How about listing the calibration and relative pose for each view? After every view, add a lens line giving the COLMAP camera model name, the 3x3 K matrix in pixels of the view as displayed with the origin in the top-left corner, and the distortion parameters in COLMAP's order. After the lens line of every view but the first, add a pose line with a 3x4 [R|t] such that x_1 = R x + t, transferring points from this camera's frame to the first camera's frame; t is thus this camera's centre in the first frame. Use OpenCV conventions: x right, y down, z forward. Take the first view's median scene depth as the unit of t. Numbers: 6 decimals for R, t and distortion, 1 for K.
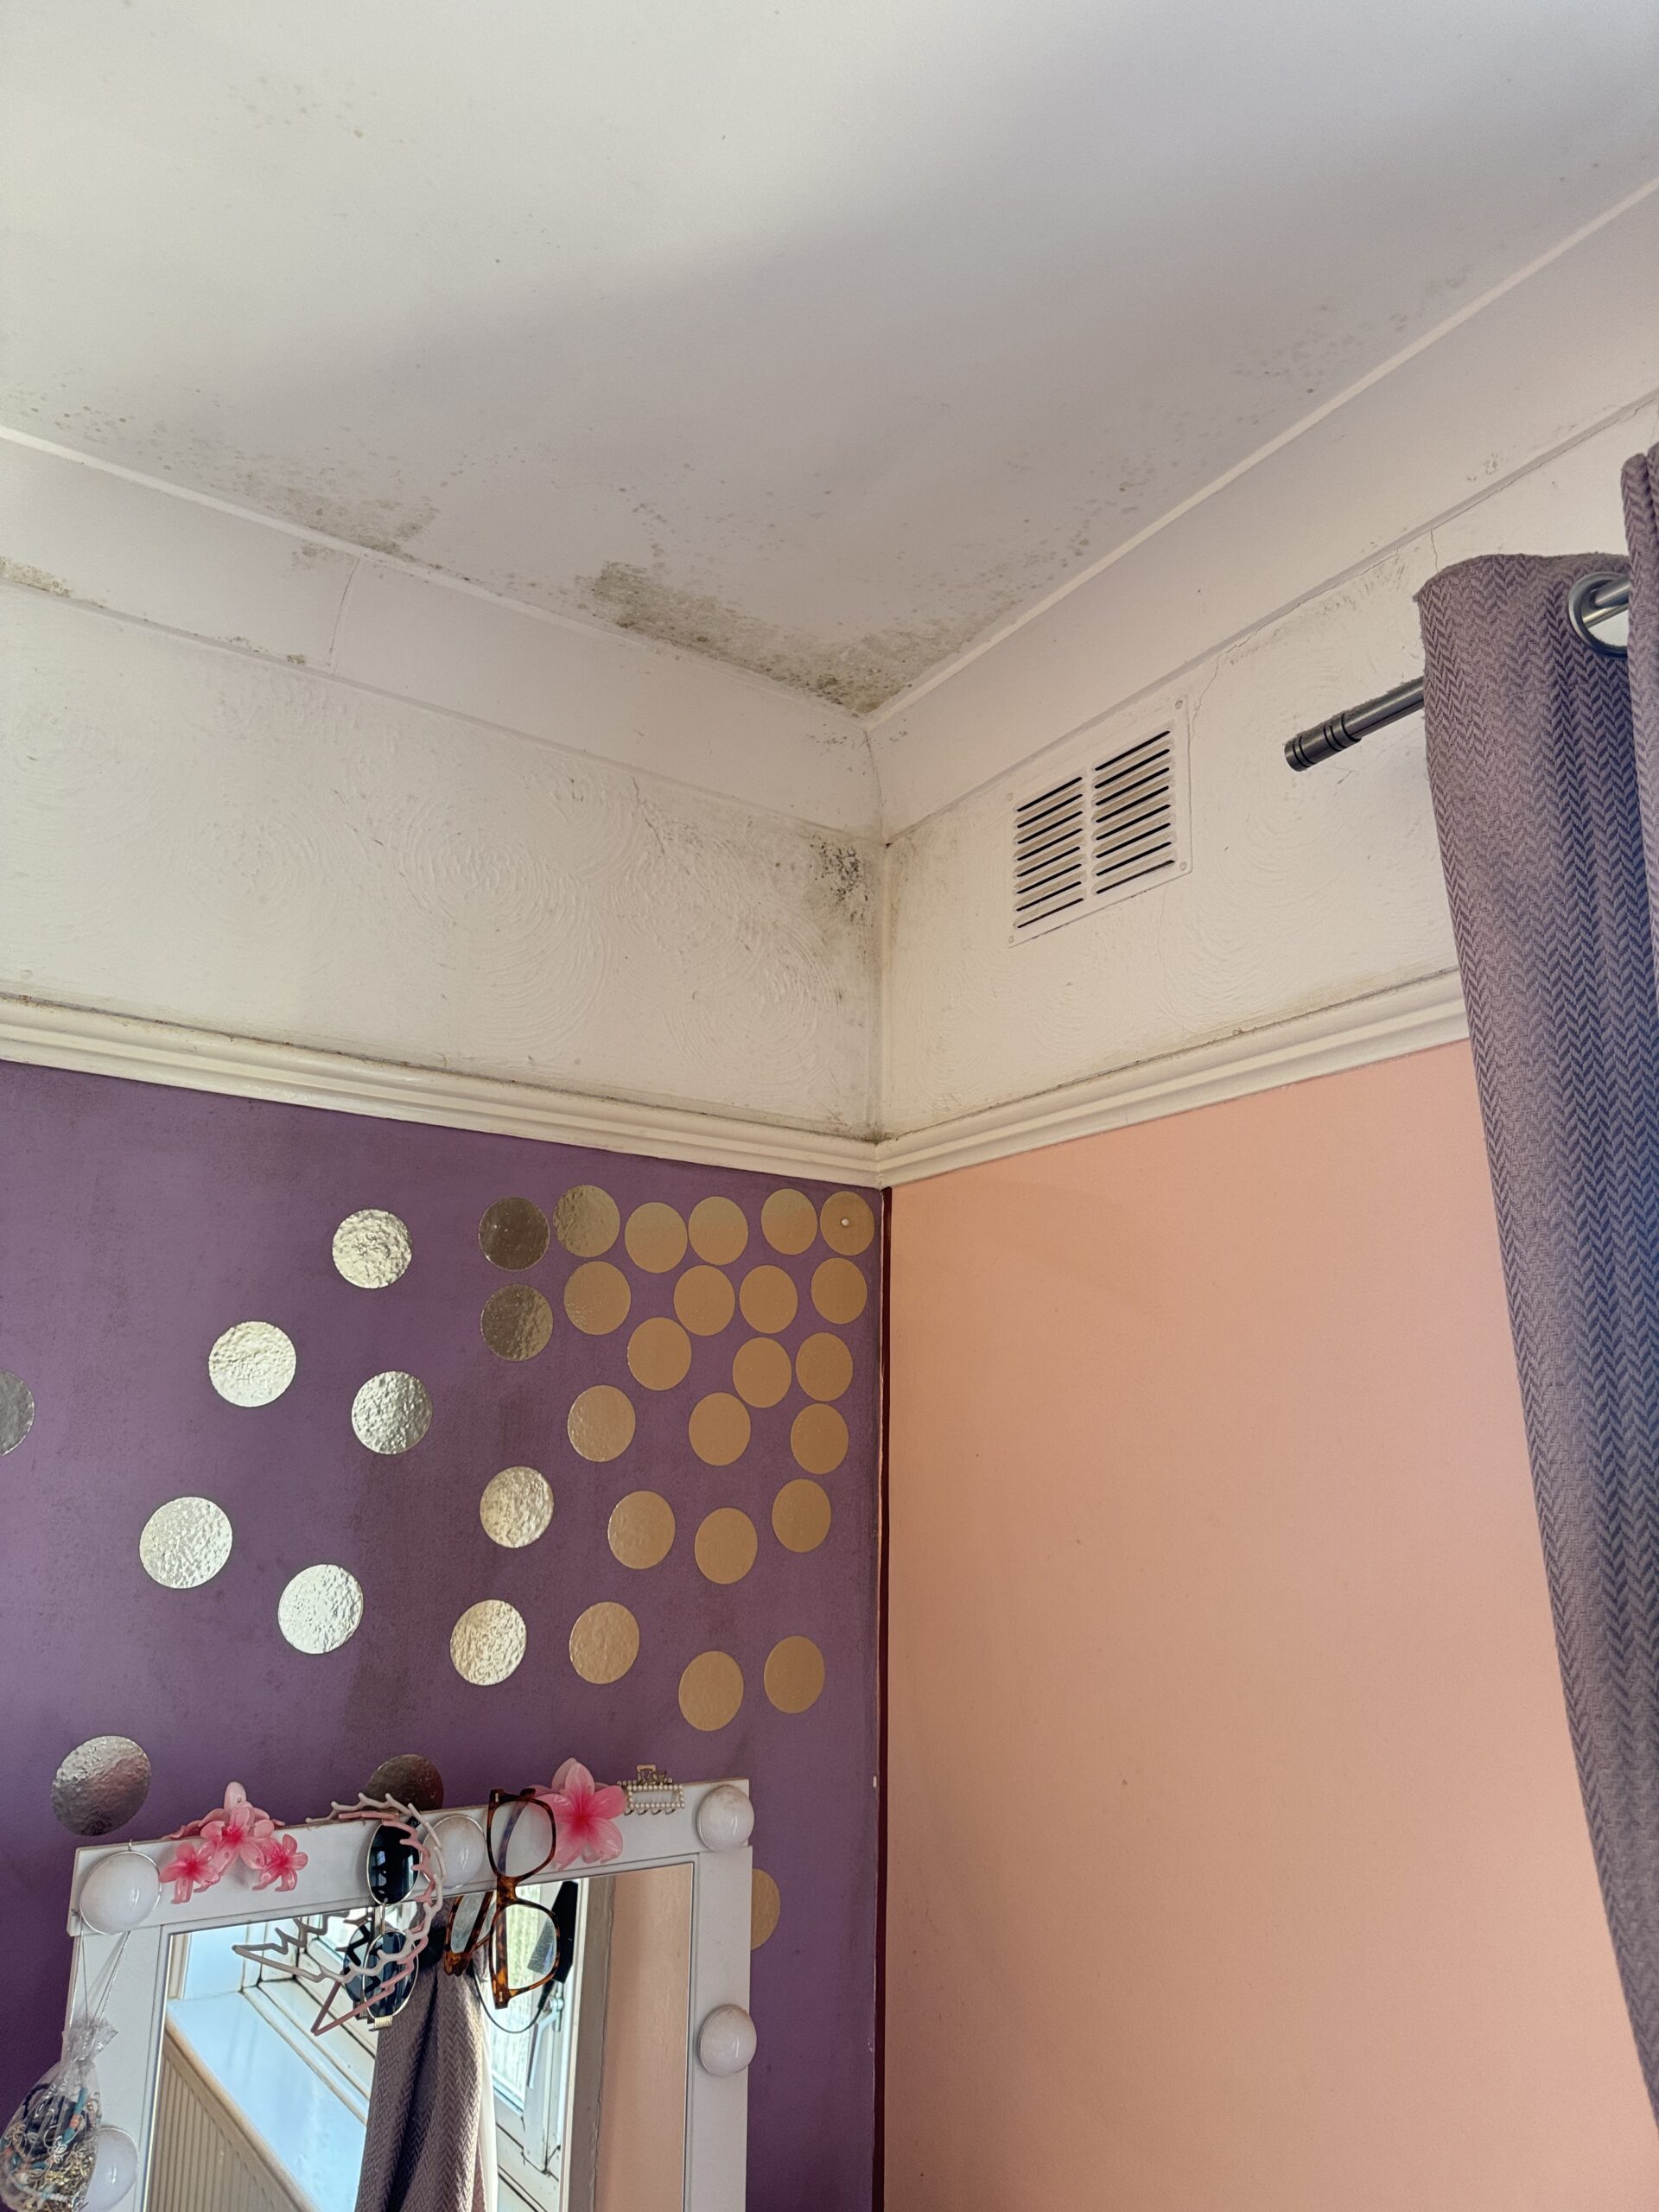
lens RADIAL K [[1533.9, 0, 829.4], [0, 1533.9, 1088.4], [0, 0, 1]] dist [0.046371, -0.054566]
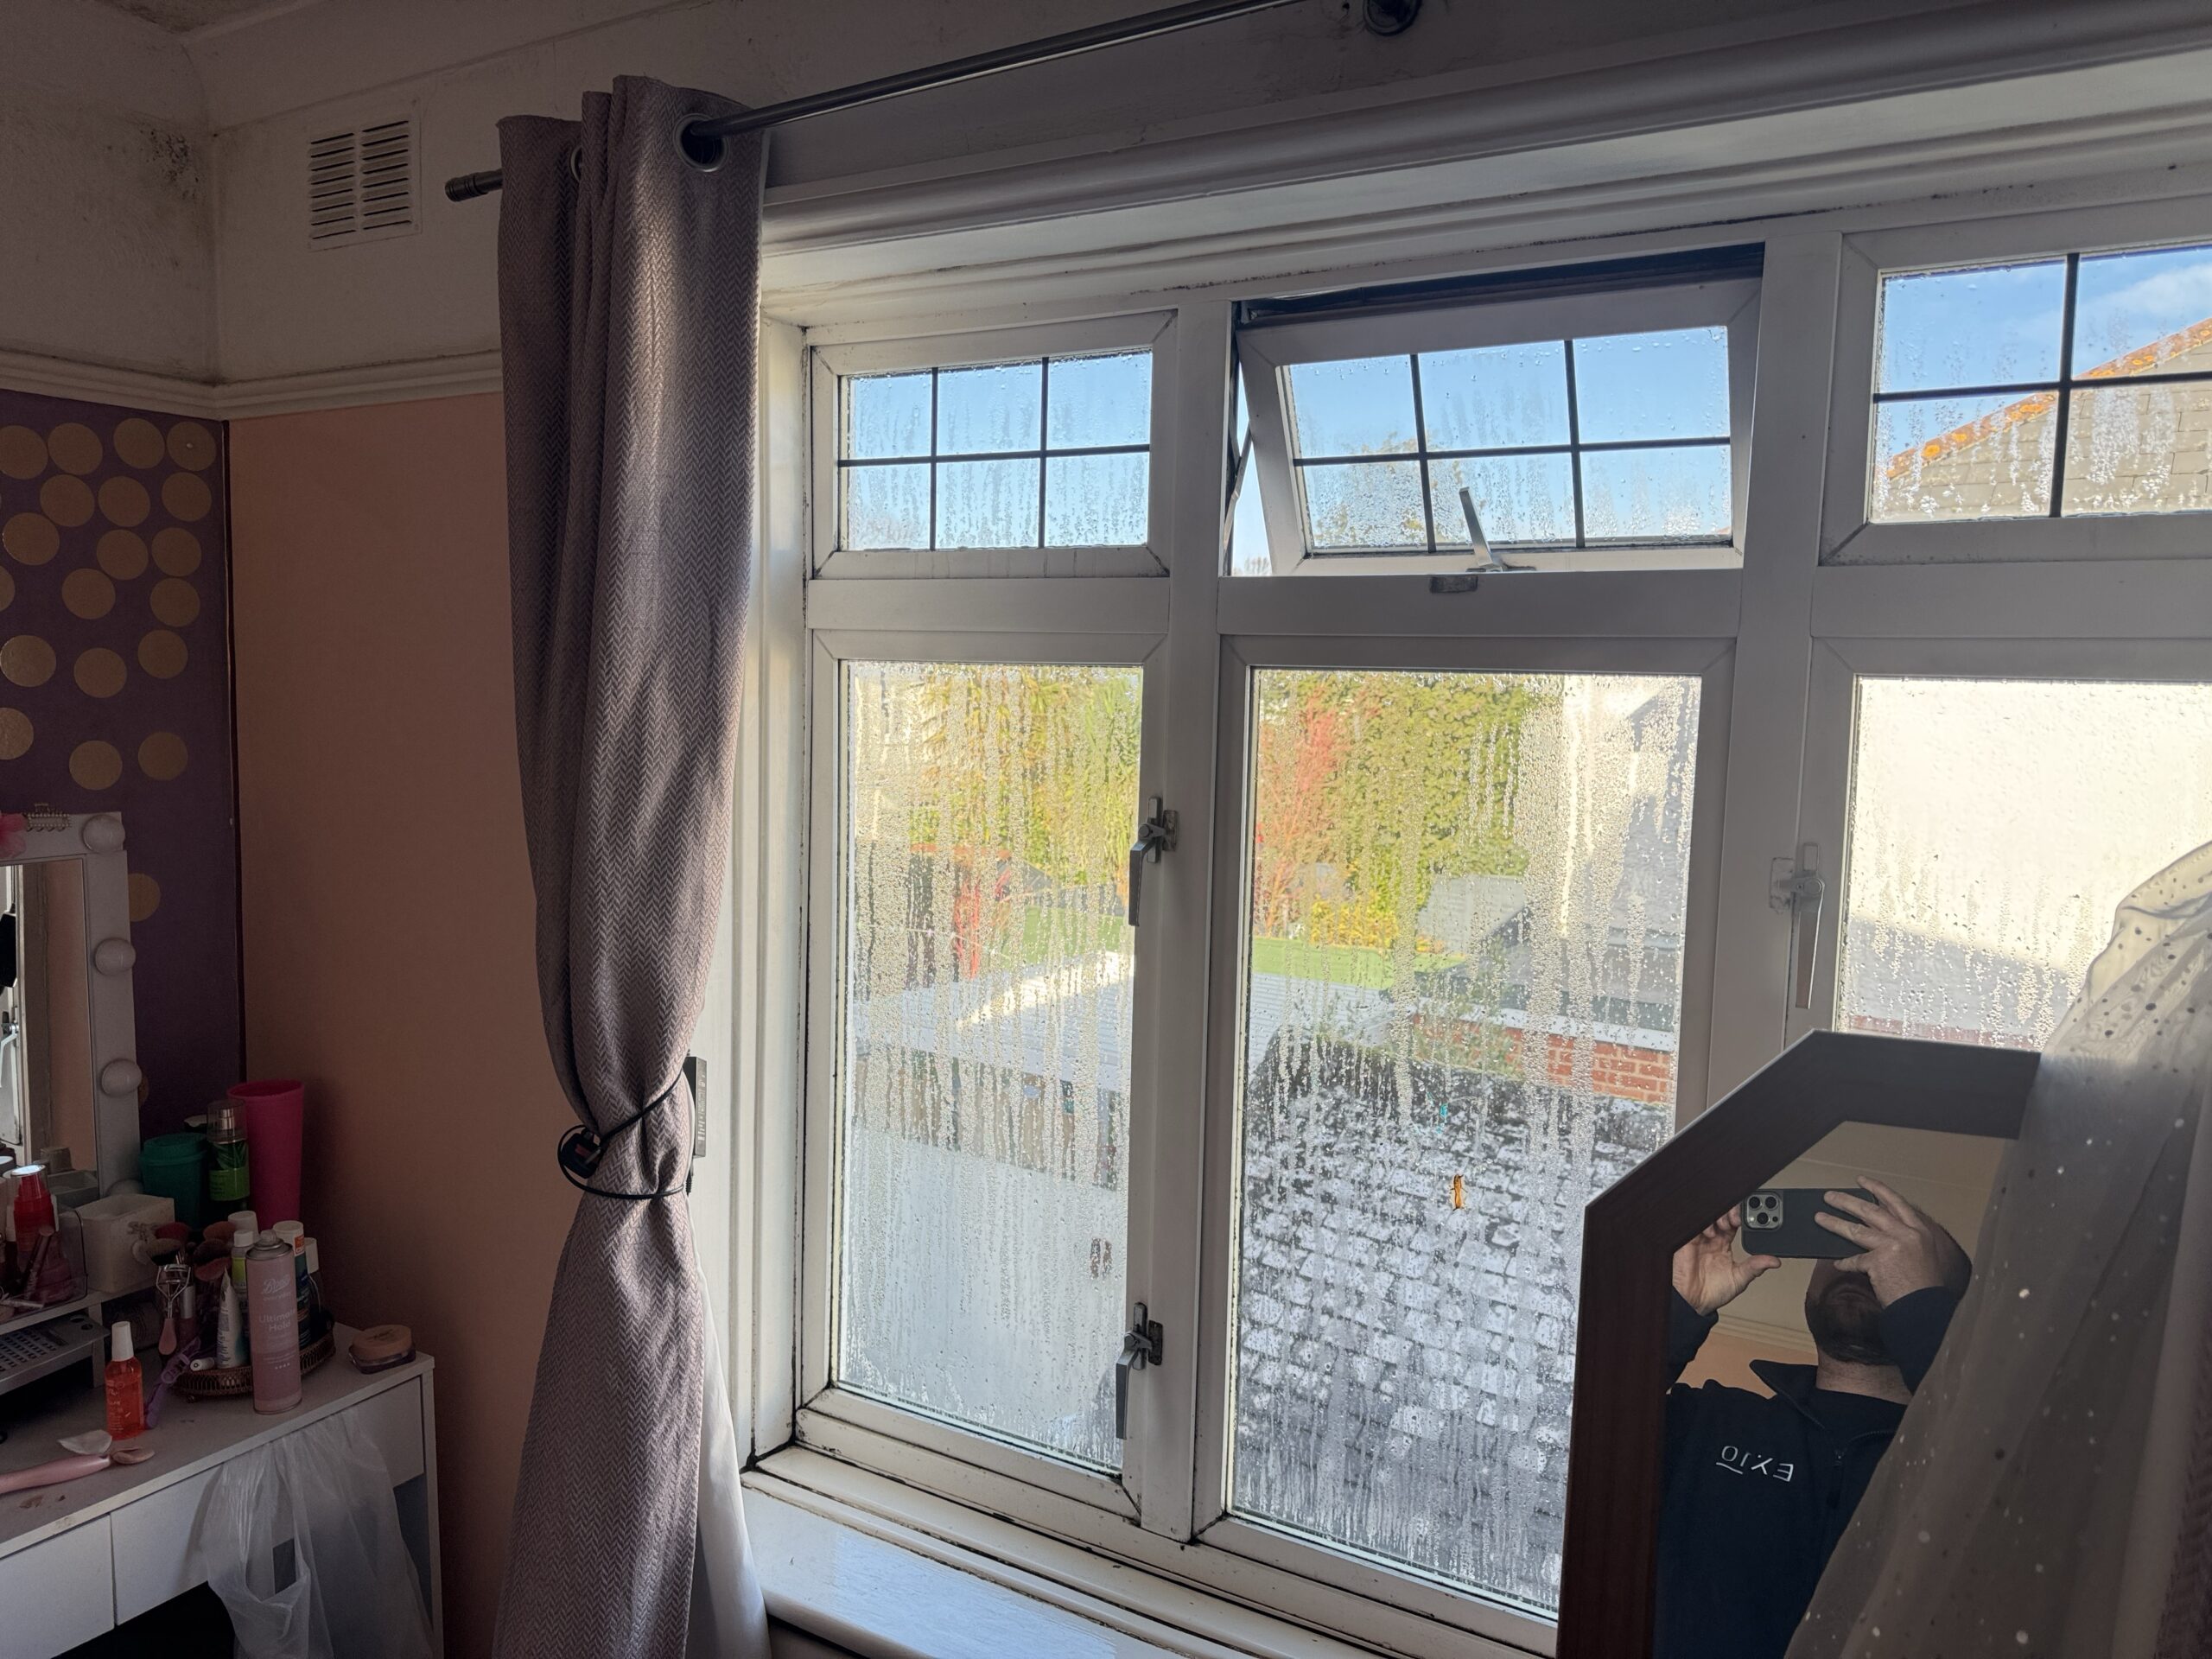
lens RADIAL K [[1533.9, 0, 1112.3], [0, 1533.9, 830.0], [0, 0, 1]] dist [0.046371, -0.054566]
pose [[0.898577, -0.039744, 0.437012, 0.137743], [-0.120515, 0.935245, 0.332856, -0.155938], [-0.421943, -0.351763, 0.835600, -0.634539]]
